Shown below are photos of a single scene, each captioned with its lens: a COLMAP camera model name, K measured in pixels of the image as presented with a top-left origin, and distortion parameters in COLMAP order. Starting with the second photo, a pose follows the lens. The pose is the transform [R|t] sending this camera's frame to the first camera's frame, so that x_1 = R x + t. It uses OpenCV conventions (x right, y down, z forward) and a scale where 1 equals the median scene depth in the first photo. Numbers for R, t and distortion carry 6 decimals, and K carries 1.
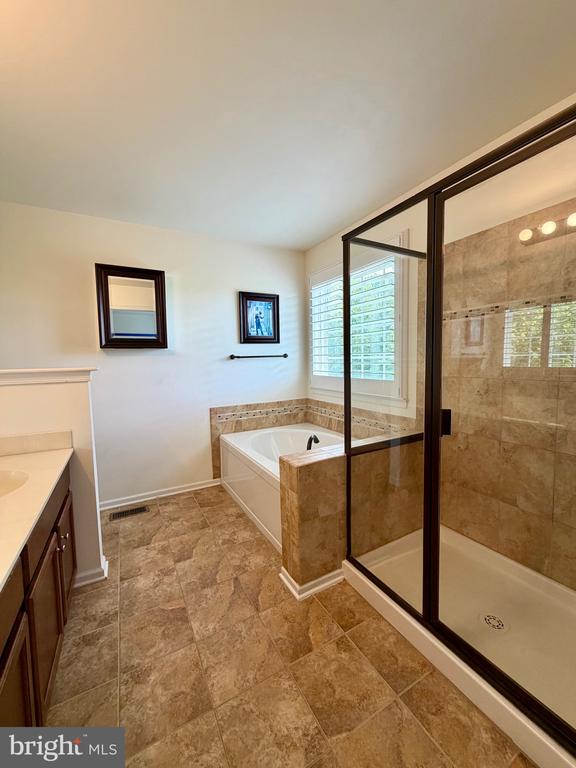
lens RADIAL K [[307.3, 0, 288.8], [0, 307.3, 381.4], [0, 0, 1]] dist [0.000760, -0.000373]
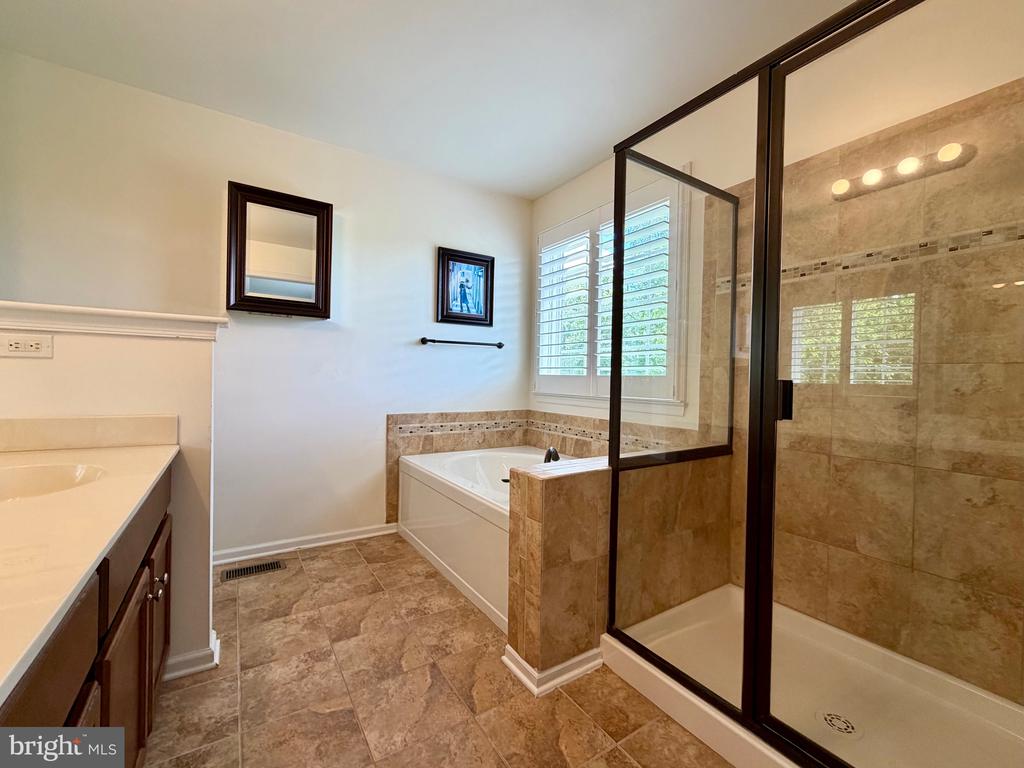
lens RADIAL K [[431.8, 0, 510.0], [0, 431.8, 384.9], [0, 0, 1]] dist [-0.000644, 0.000439]
pose [[0.996925, 0.038752, 0.068104, -0.092743], [-0.034608, 0.997537, -0.061013, 0.113998], [-0.070301, 0.058468, 0.995811, 0.073705]]
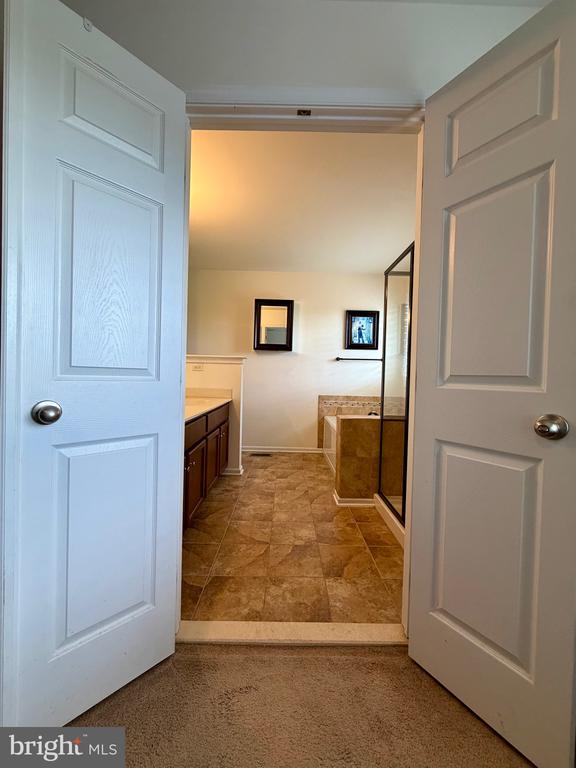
lens RADIAL K [[307.3, 0, 287.3], [0, 307.3, 382.4], [0, 0, 1]] dist [0.000760, -0.000373]
pose [[0.877466, 0.055598, -0.476405, 0.440583], [-0.080083, 0.996299, -0.031229, 0.135417], [0.472905, 0.065555, 0.878671, -0.451914]]
